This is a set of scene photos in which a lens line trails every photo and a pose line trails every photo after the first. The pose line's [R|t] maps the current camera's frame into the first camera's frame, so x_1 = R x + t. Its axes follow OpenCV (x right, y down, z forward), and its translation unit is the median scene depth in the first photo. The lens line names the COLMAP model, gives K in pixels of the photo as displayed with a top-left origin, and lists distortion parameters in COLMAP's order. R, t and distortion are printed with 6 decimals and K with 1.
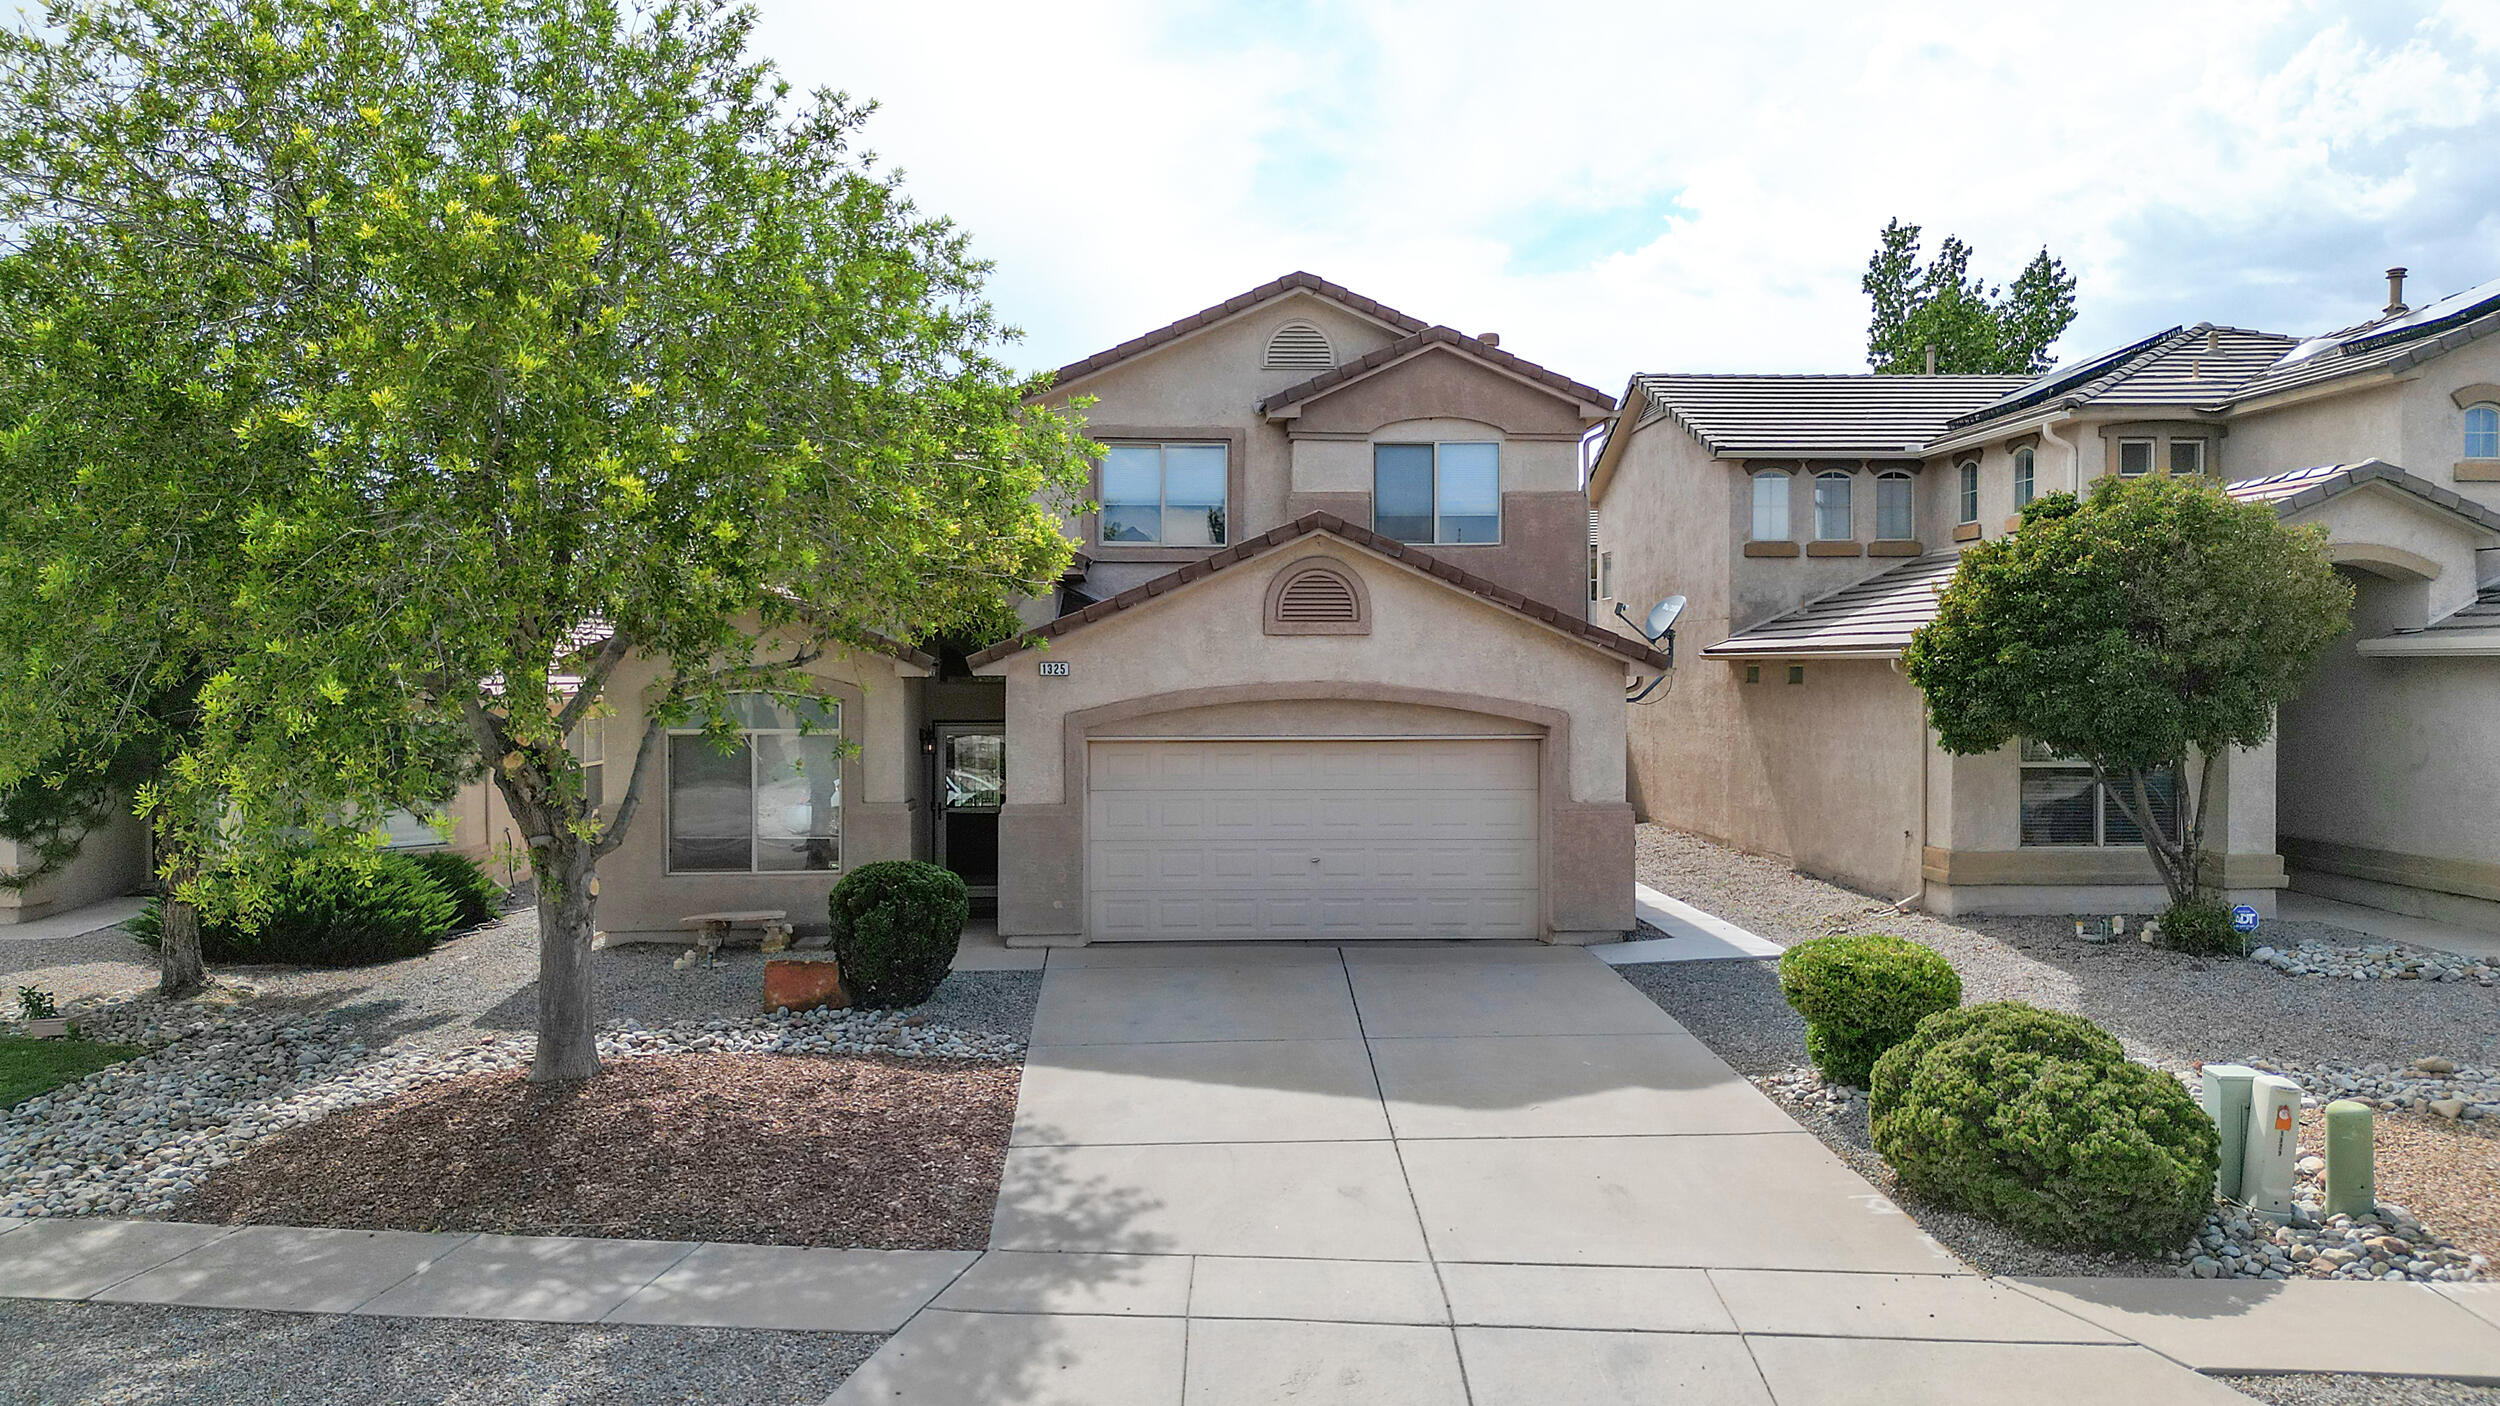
lens RADIAL K [[1735.0, 0, 1250.0], [0, 1735.0, 703.0], [0, 0, 1]] dist [0.053031, -0.050167]
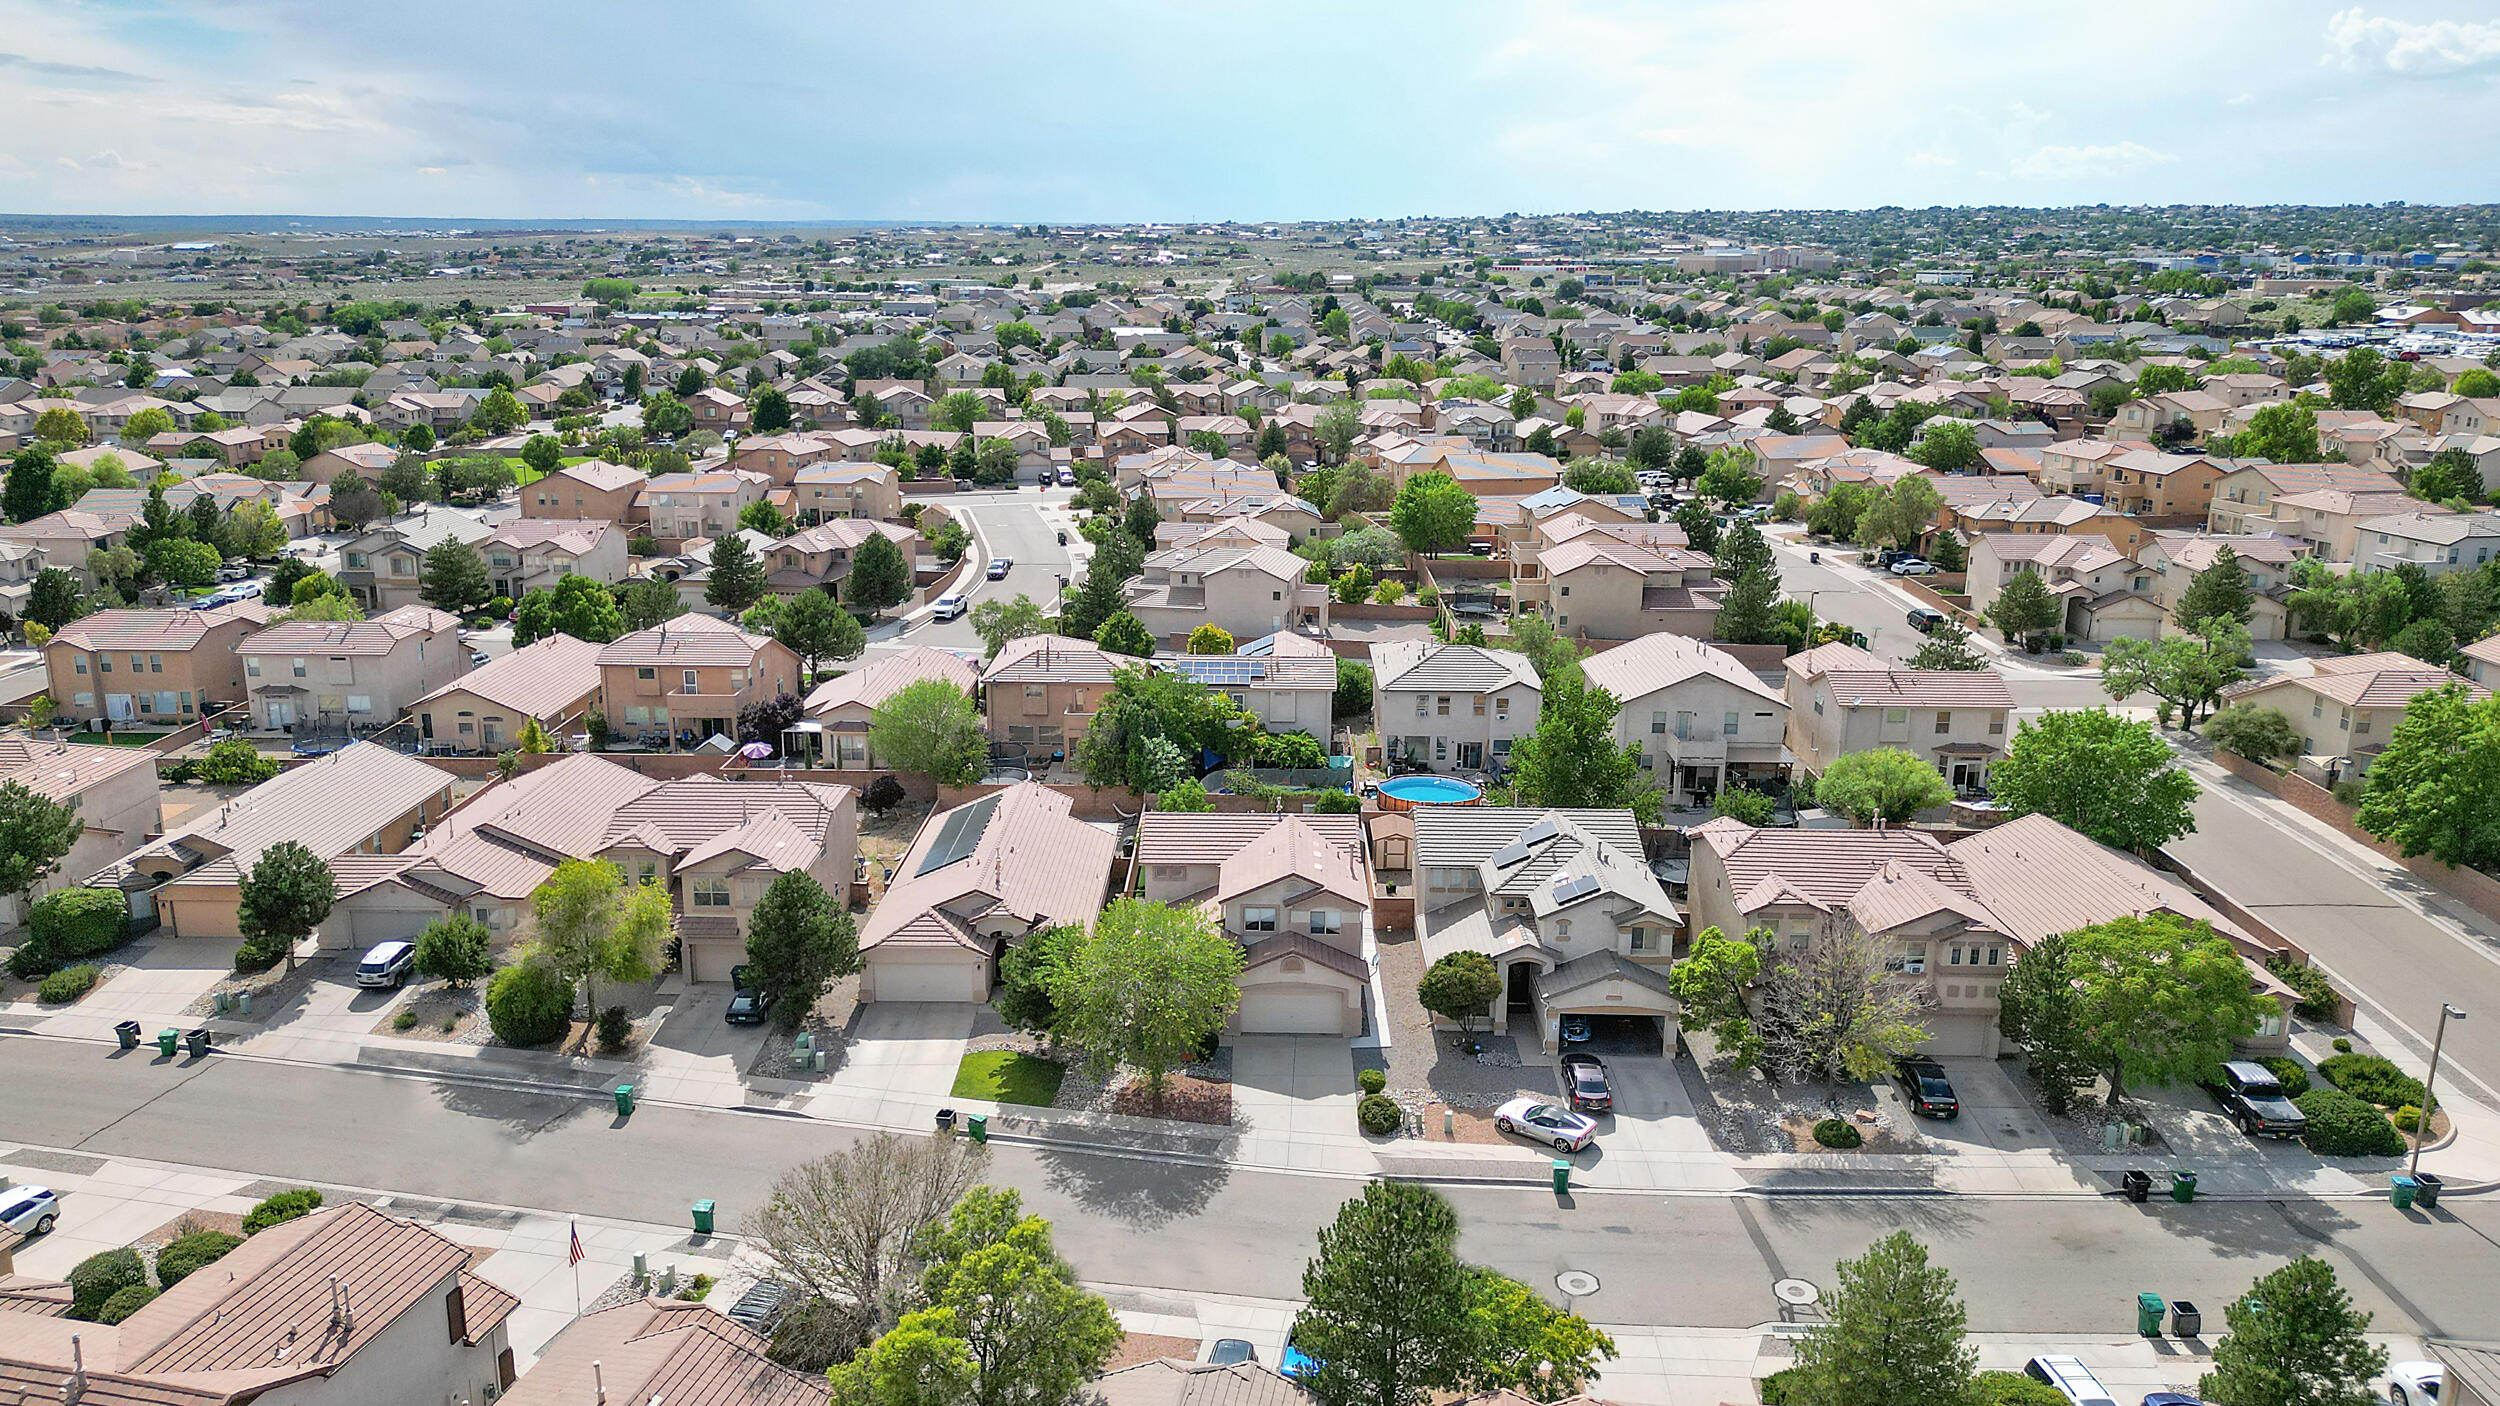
lens RADIAL K [[1735.0, 0, 1250.0], [0, 1735.0, 703.0], [0, 0, 1]] dist [0.053031, -0.050167]
pose [[0.997969, 0.031541, -0.055340, 0.157007], [-0.017850, 0.972465, 0.232362, -1.776116], [0.061146, -0.230903, 0.971054, -3.242482]]
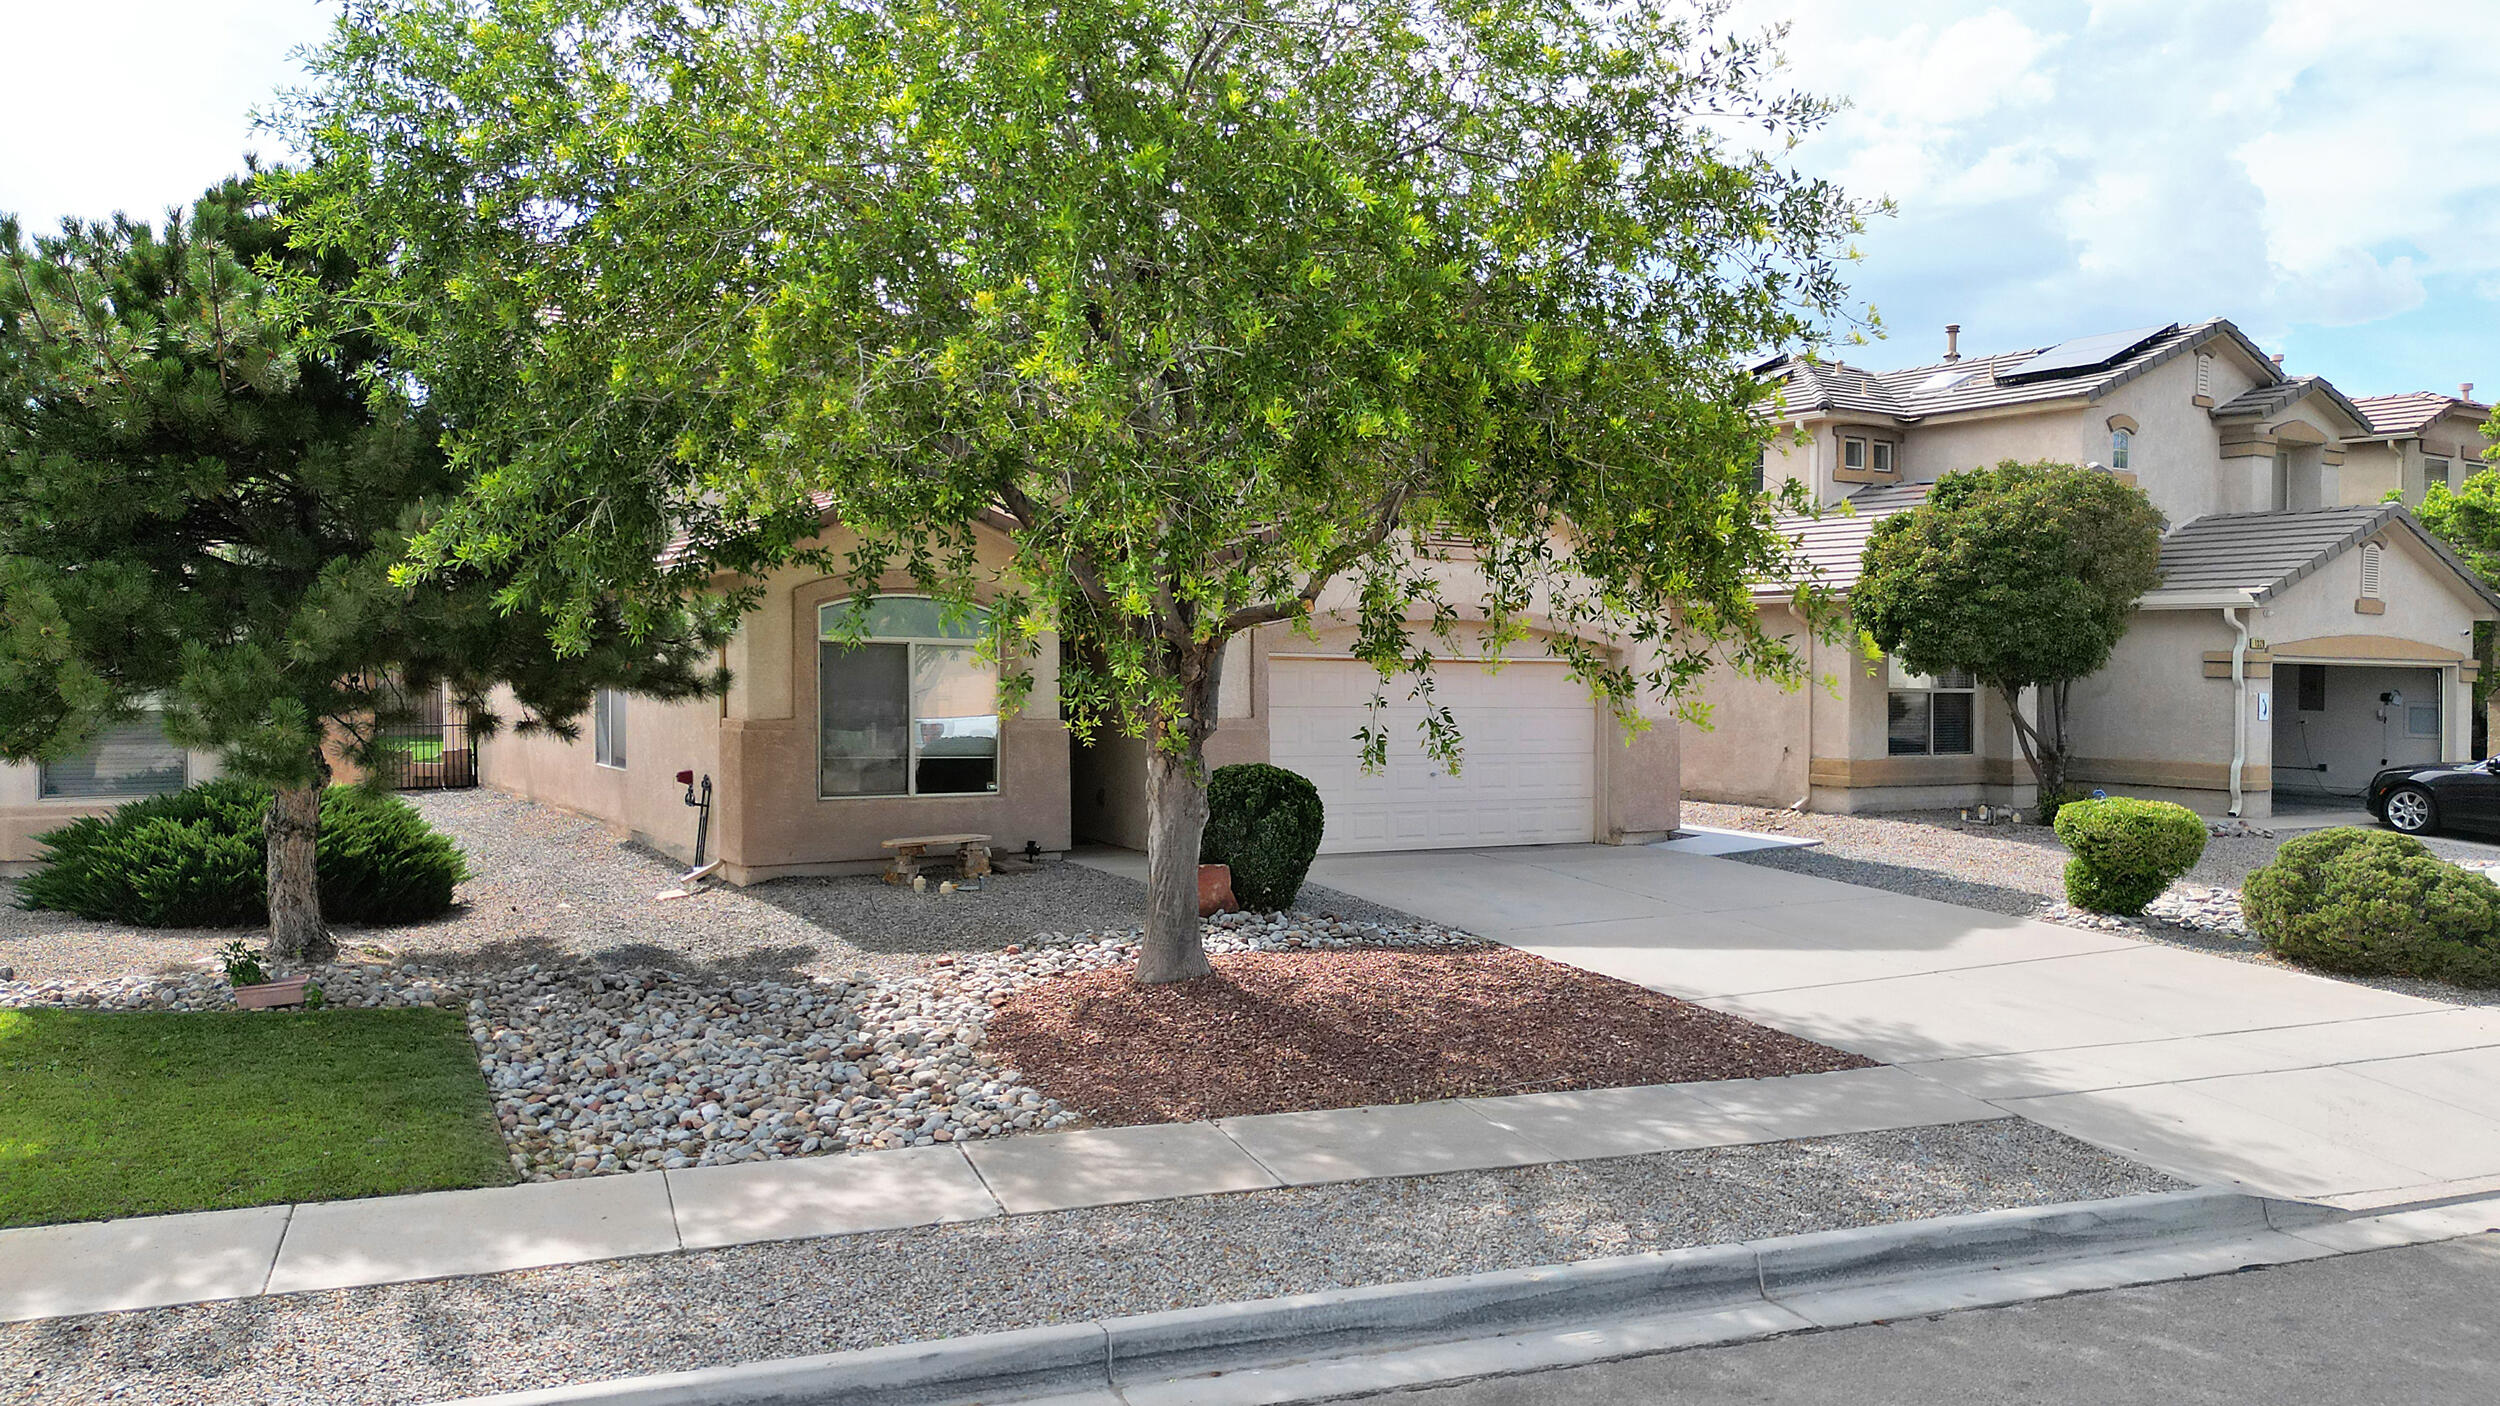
lens RADIAL K [[1735.0, 0, 1250.0], [0, 1735.0, 703.0], [0, 0, 1]] dist [0.053031, -0.050167]
pose [[0.889387, 0.003566, 0.457141, -0.575011], [-0.007155, 0.999956, 0.006119, 0.043272], [-0.457099, -0.008713, 0.889373, 0.106995]]
